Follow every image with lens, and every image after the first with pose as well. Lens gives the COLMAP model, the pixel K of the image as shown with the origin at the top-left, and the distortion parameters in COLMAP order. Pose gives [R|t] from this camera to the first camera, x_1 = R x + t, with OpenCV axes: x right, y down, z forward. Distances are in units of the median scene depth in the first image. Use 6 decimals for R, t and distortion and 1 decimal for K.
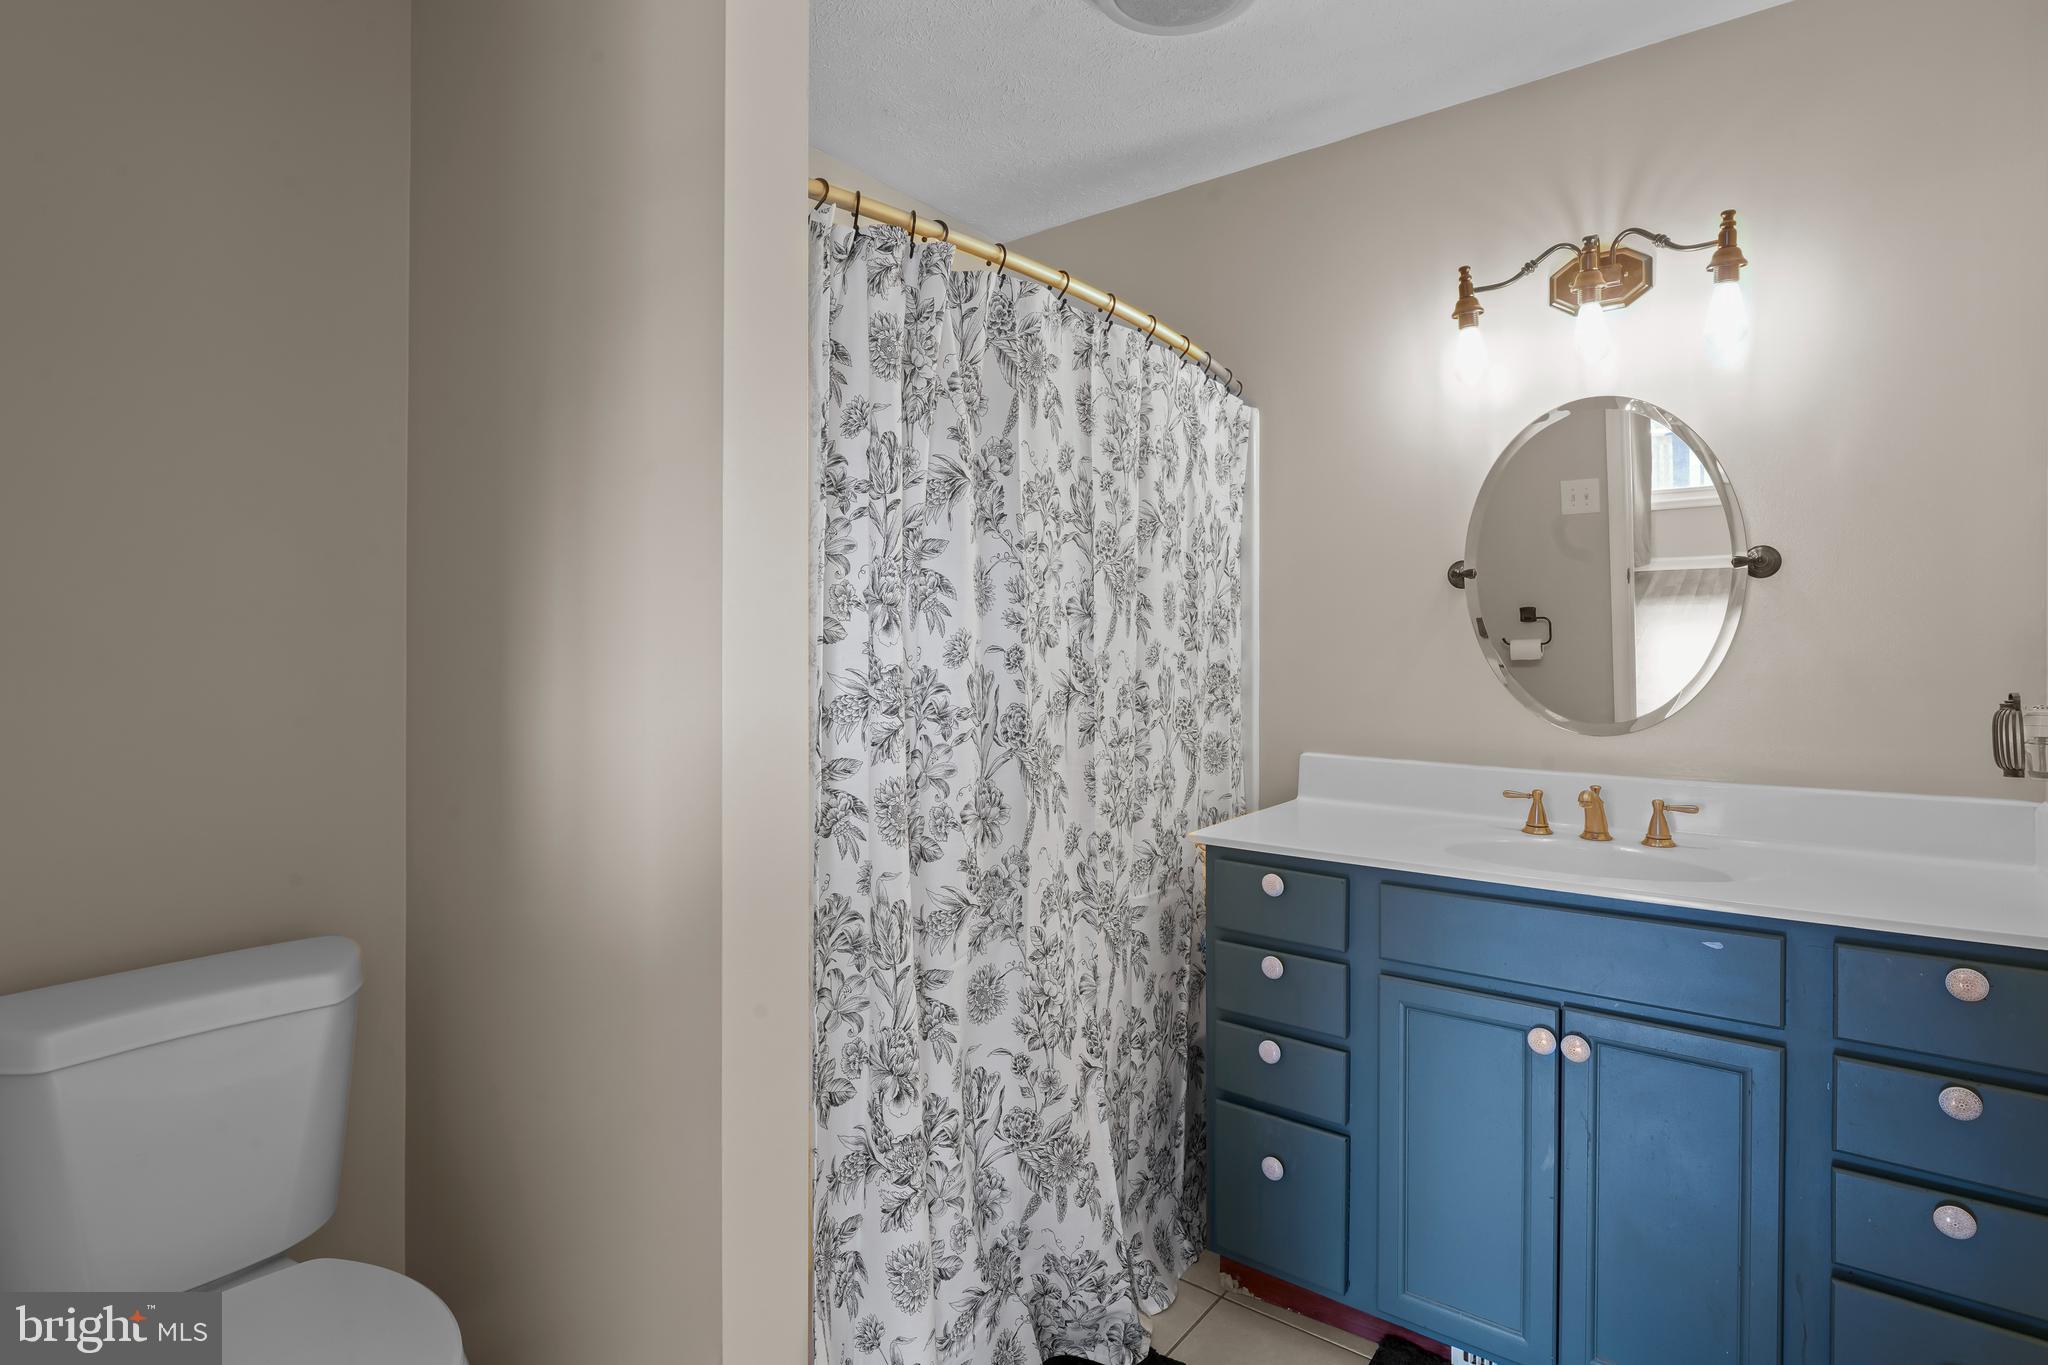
lens RADIAL K [[1016.3, 0, 1018.2], [0, 1016.3, 660.8], [0, 0, 1]] dist [-0.002897, -0.000201]
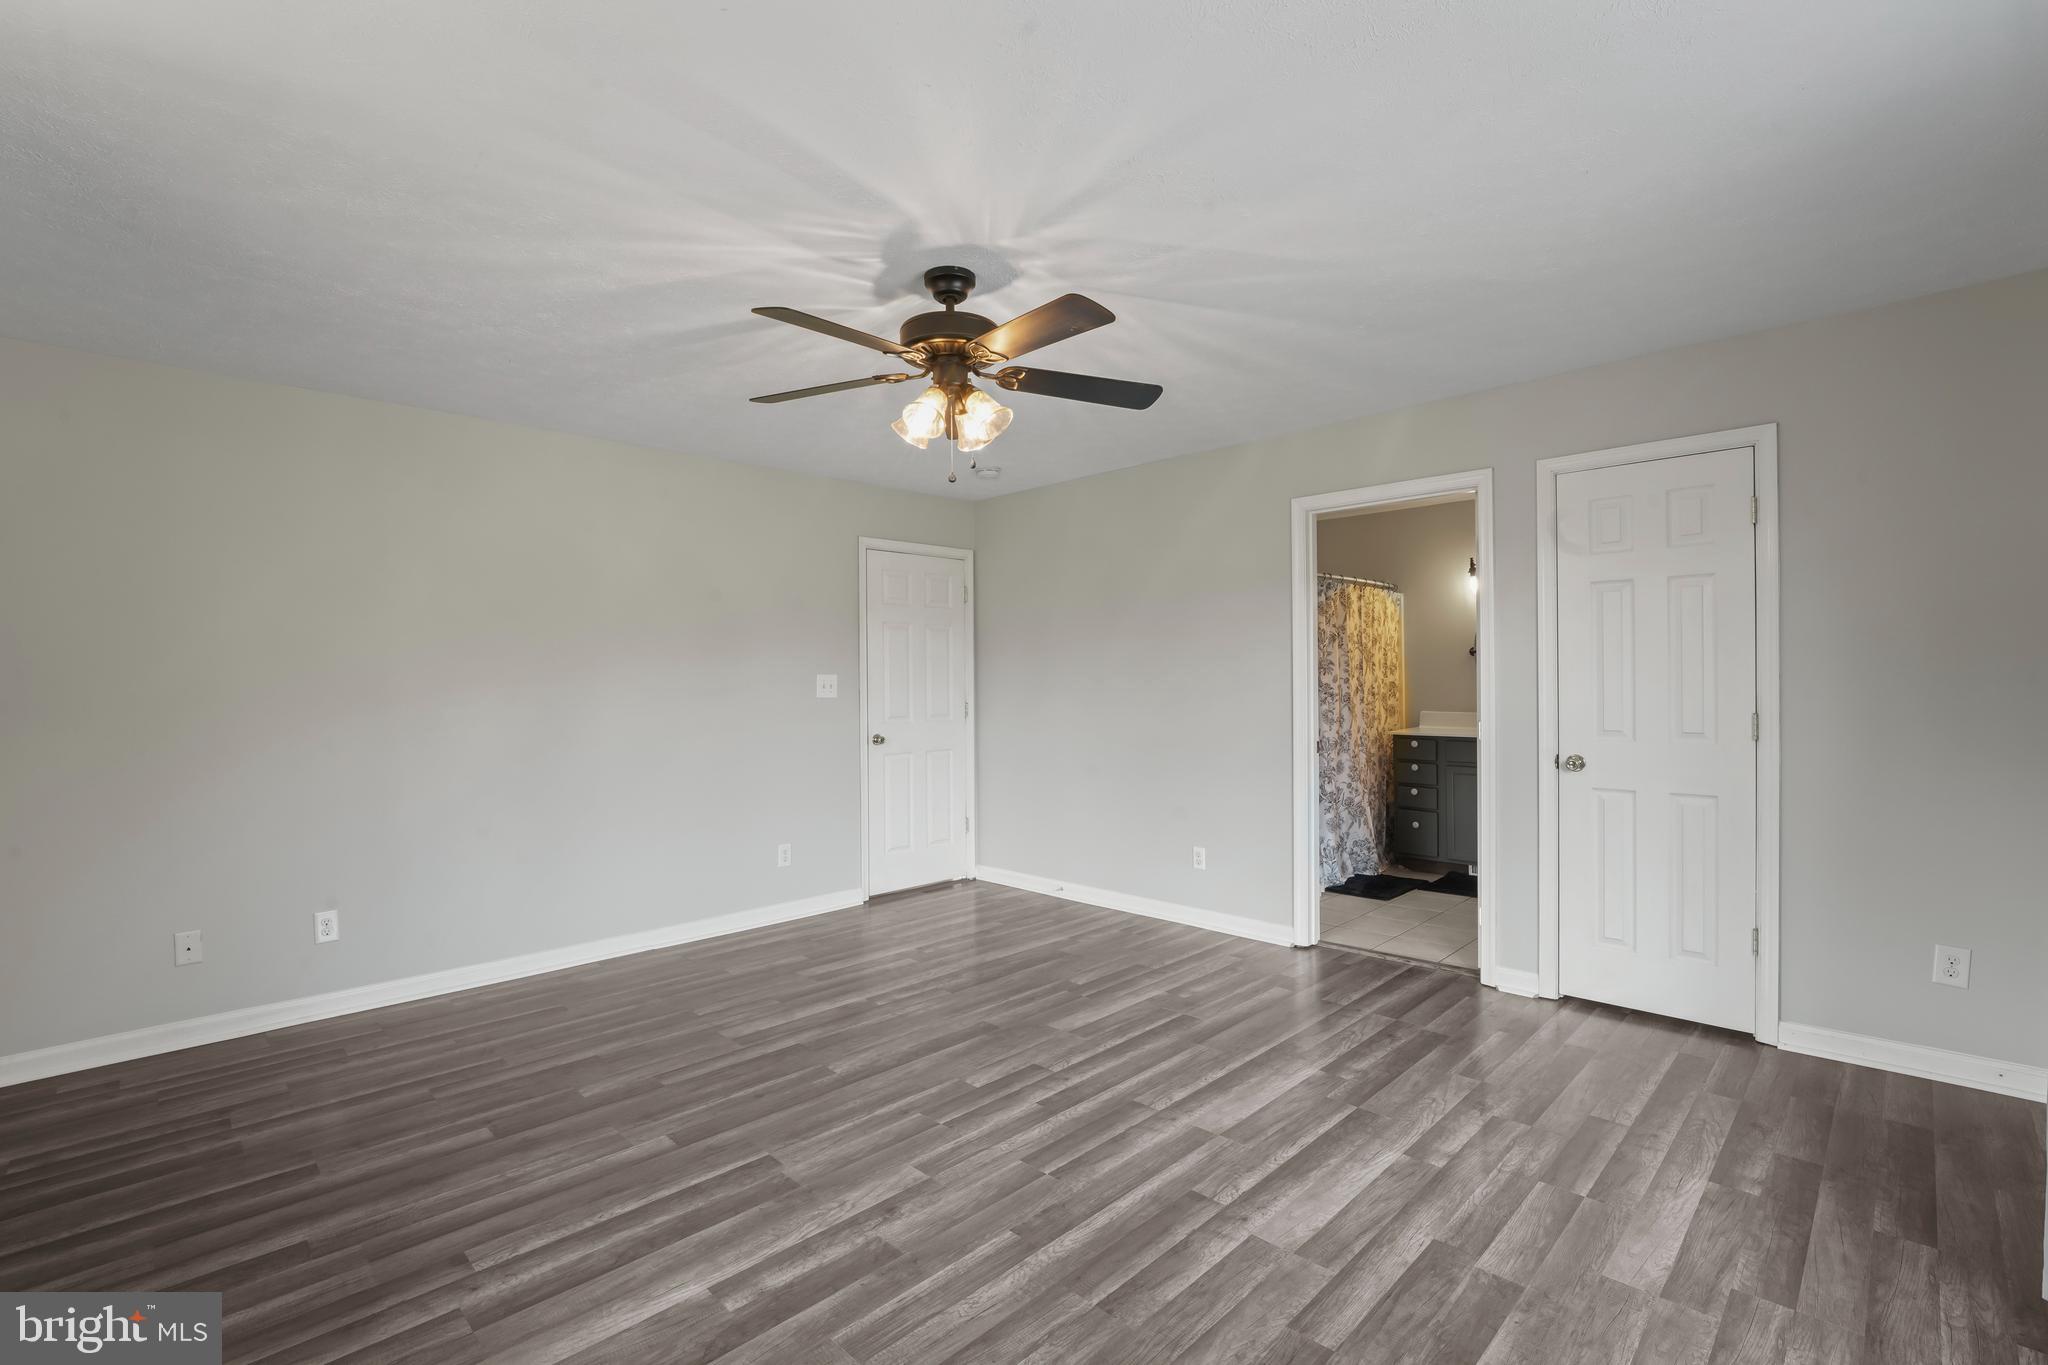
lens RADIAL K [[922.9, 0, 1024.0], [0, 922.9, 682.5], [0, 0, 1]] dist [-0.000879, -0.000034]
pose [[0.993753, -0.014629, -0.110635, -0.789462], [0.014573, 0.999893, -0.001321, -0.008583], [0.110642, -0.000299, 0.993860, -2.490791]]
